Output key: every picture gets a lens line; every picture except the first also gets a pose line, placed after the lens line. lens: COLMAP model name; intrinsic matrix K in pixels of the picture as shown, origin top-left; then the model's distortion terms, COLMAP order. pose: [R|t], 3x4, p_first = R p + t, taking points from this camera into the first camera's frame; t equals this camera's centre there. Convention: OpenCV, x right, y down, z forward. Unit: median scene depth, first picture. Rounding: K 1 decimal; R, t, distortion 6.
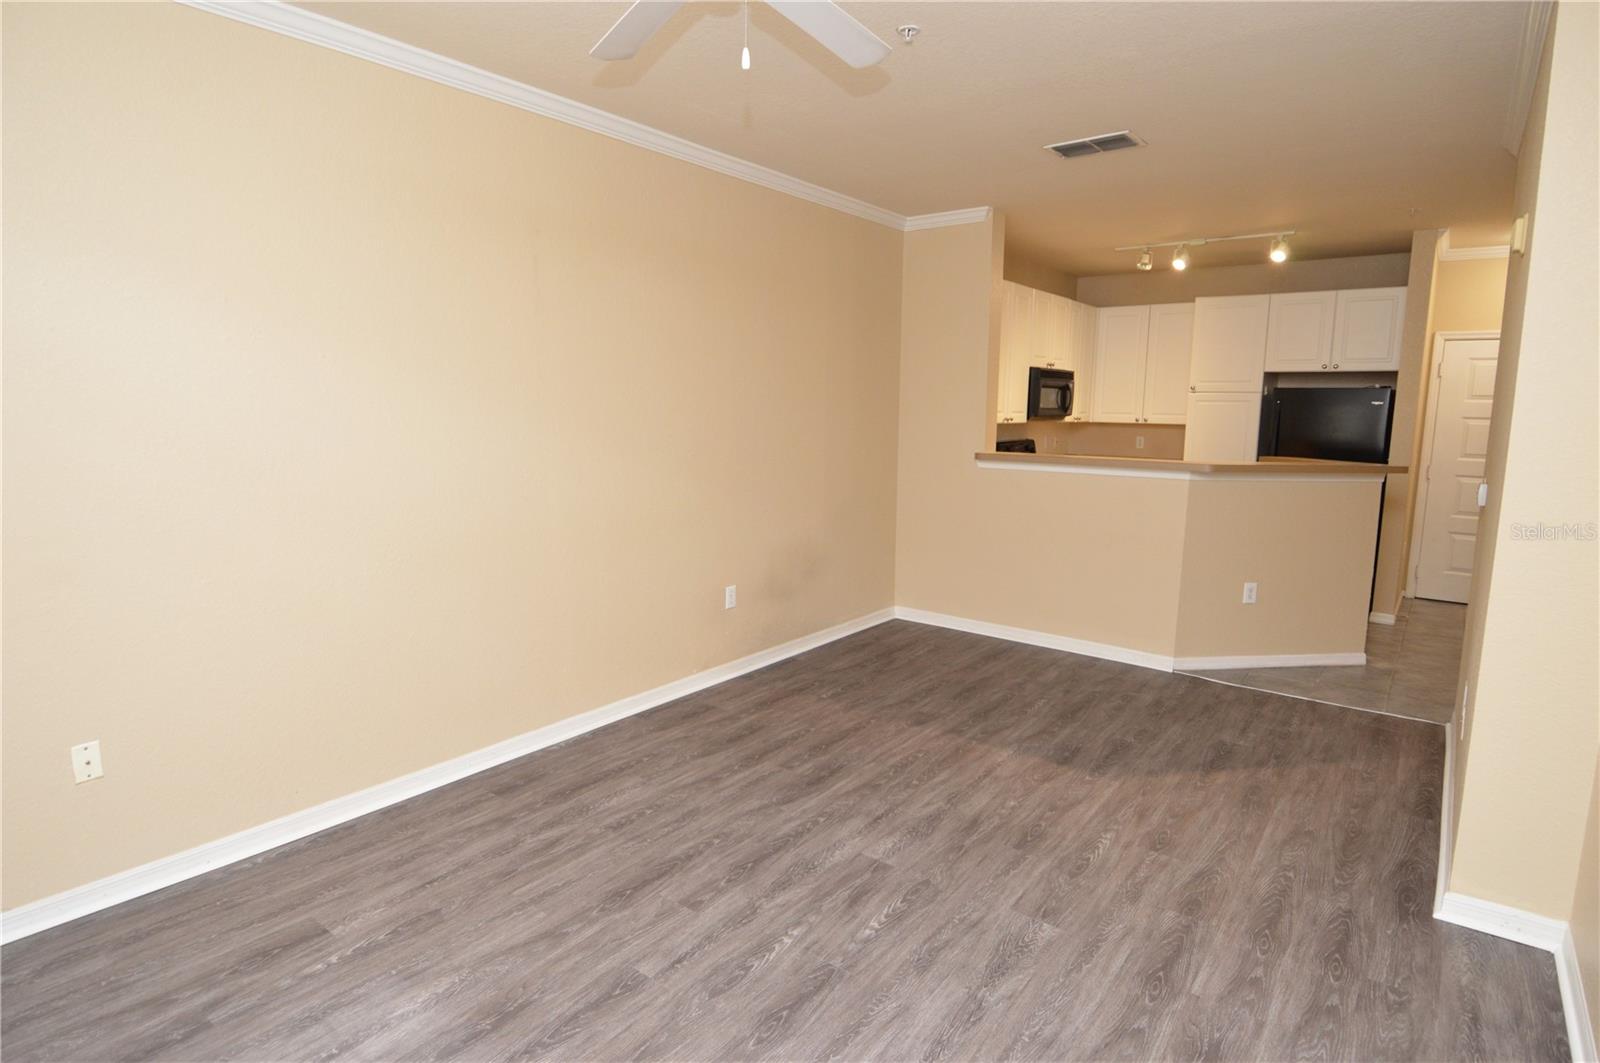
lens RADIAL K [[854.2, 0, 831.7], [0, 854.2, 517.1], [0, 0, 1]] dist [0.022640, -0.029288]
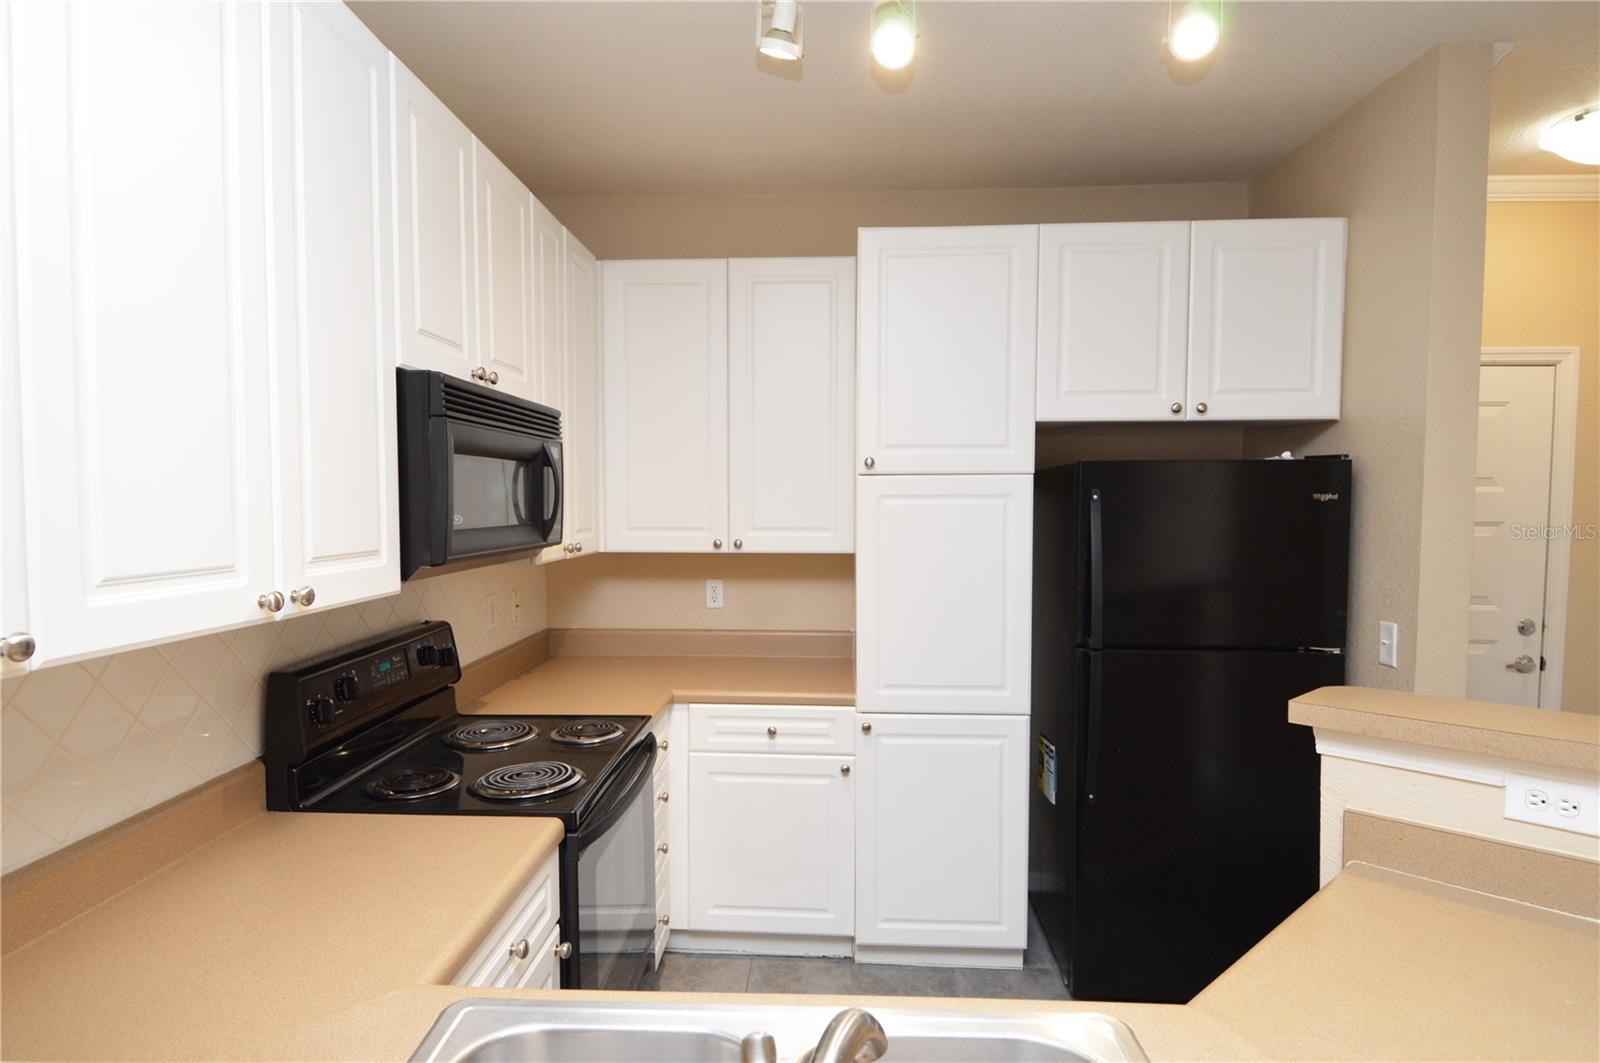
lens RADIAL K [[854.2, 0, 785.0], [0, 854.2, 562.8], [0, 0, 1]] dist [0.022640, -0.029288]
pose [[0.831642, -0.057156, 0.552362, 0.277039], [0.086643, 0.995862, -0.027404, -0.155198], [-0.548510, 0.070649, 0.833154, 1.104810]]
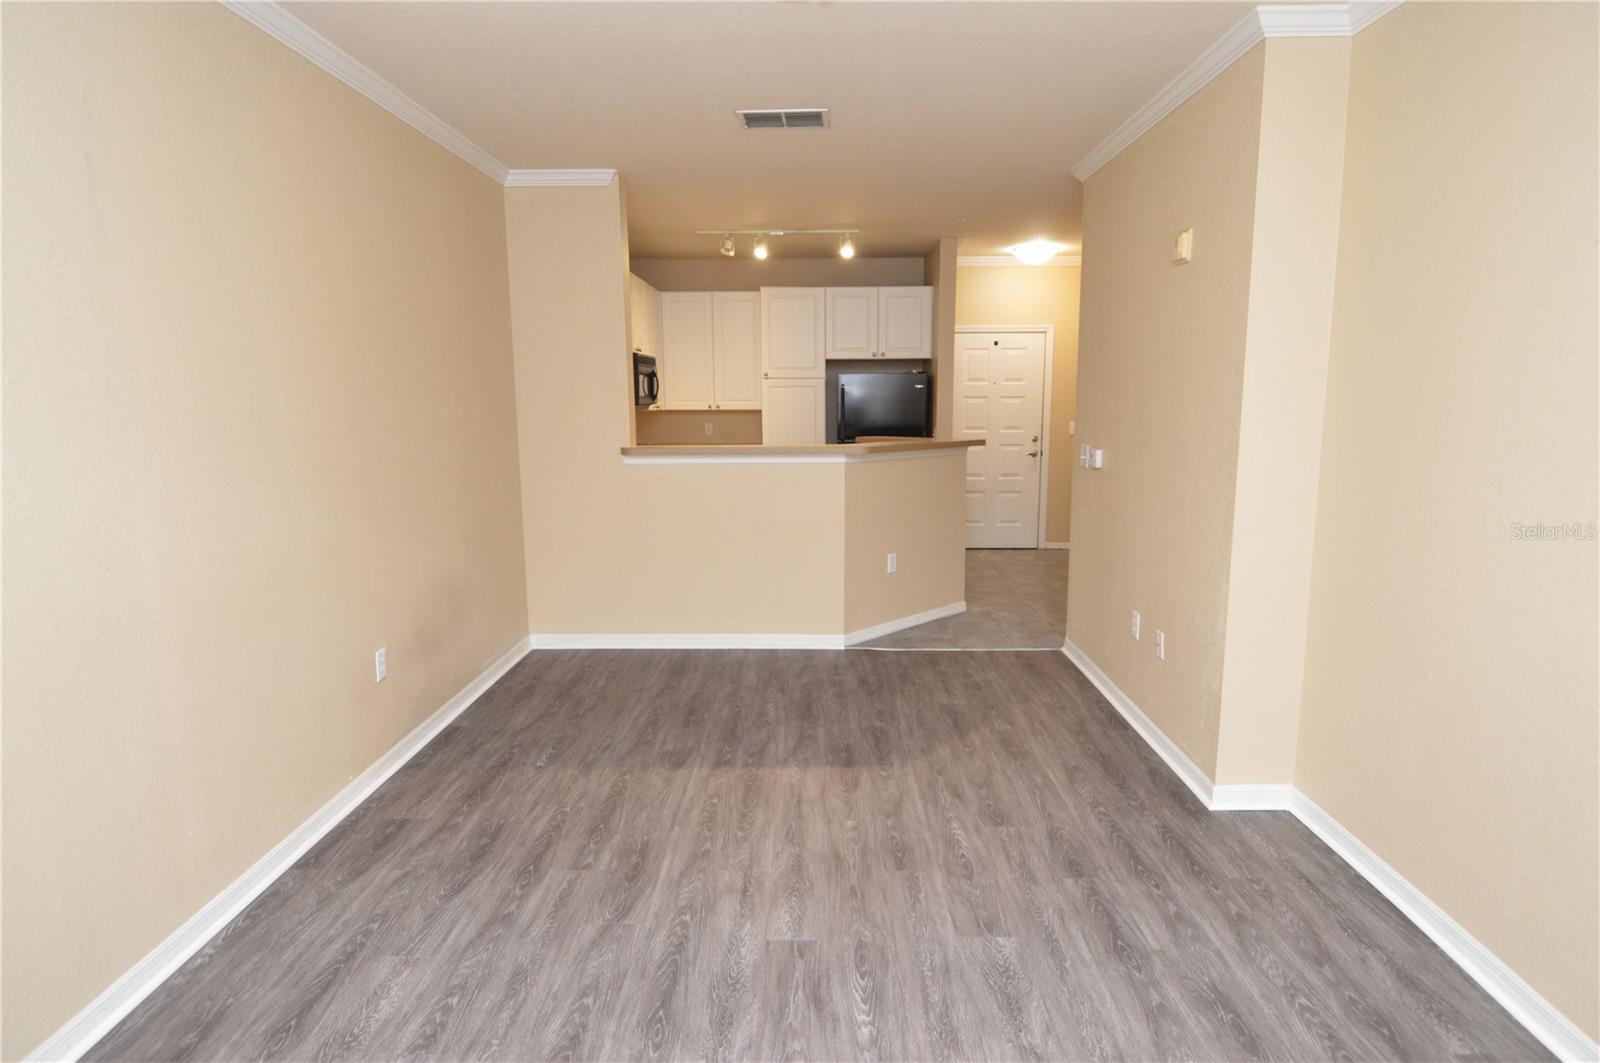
lens RADIAL K [[854.2, 0, 812.0], [0, 854.2, 529.4], [0, 0, 1]] dist [0.022640, -0.029288]
pose [[0.807231, -0.112704, 0.579375, -0.243153], [0.095511, 0.993606, 0.060209, -0.033005], [-0.582456, 0.006734, 0.812834, 0.194939]]
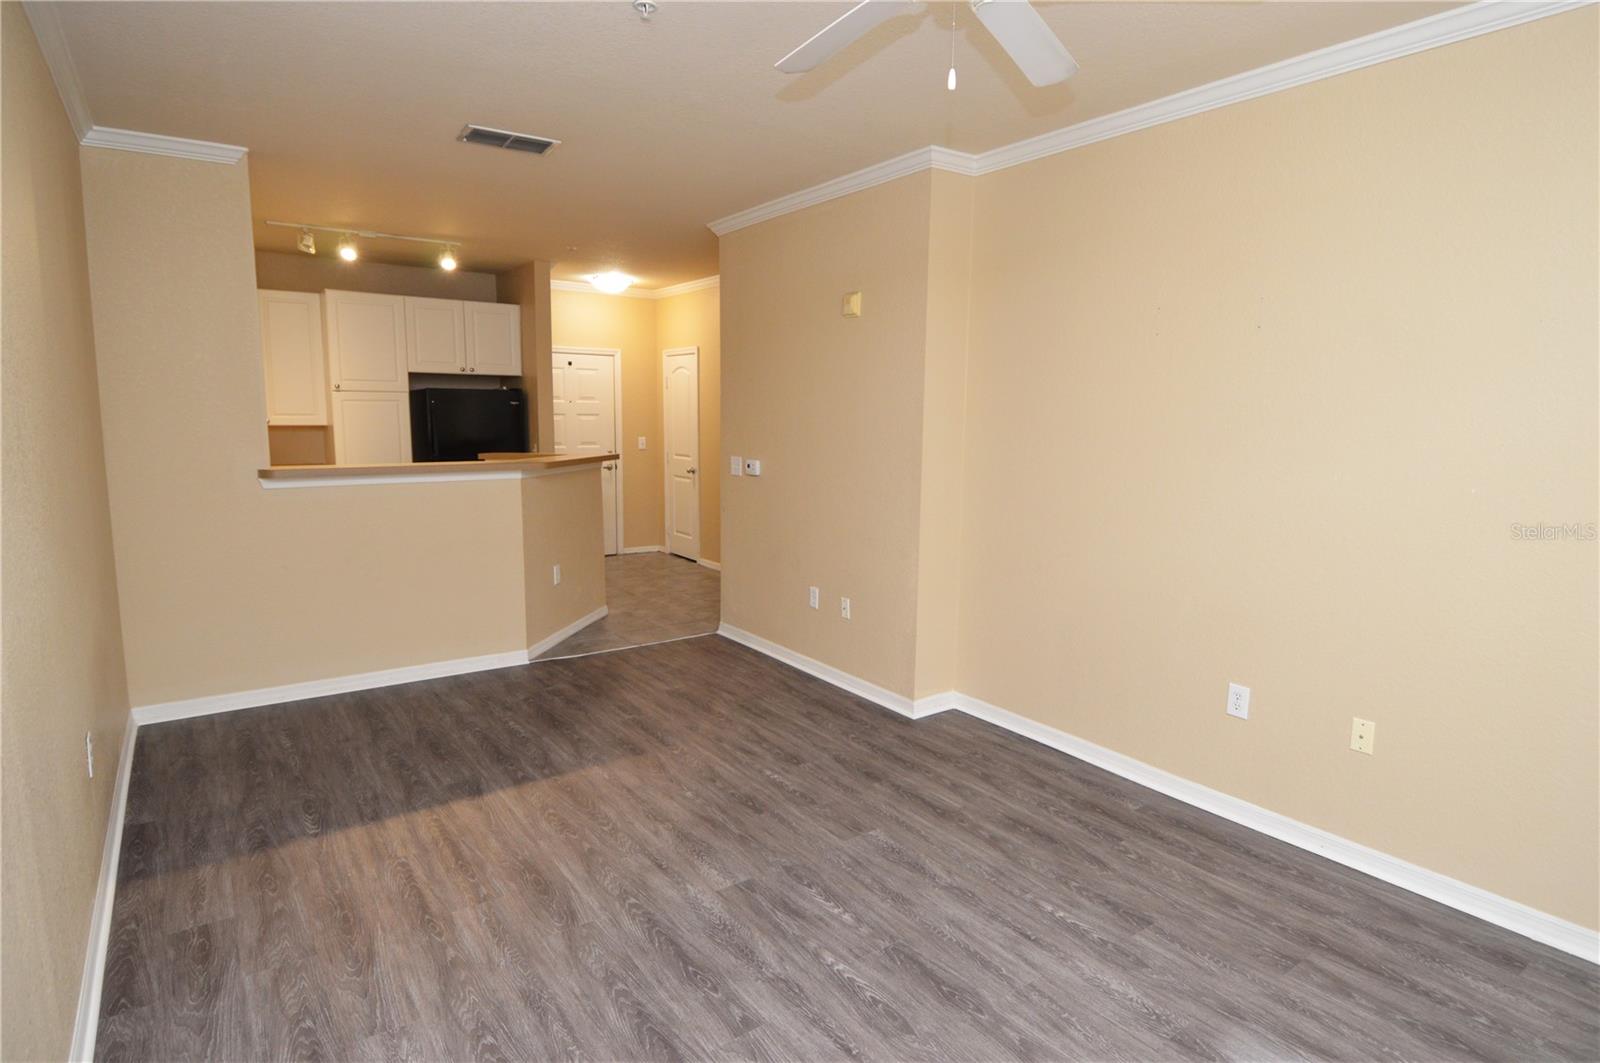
lens RADIAL K [[854.2, 0, 792.6], [0, 854.2, 512.4], [0, 0, 1]] dist [0.022640, -0.029288]
pose [[0.304736, -0.124204, 0.944304, -0.511589], [0.122052, 0.988379, 0.090614, -0.060937], [-0.944584, 0.087641, 0.316354, 0.387871]]
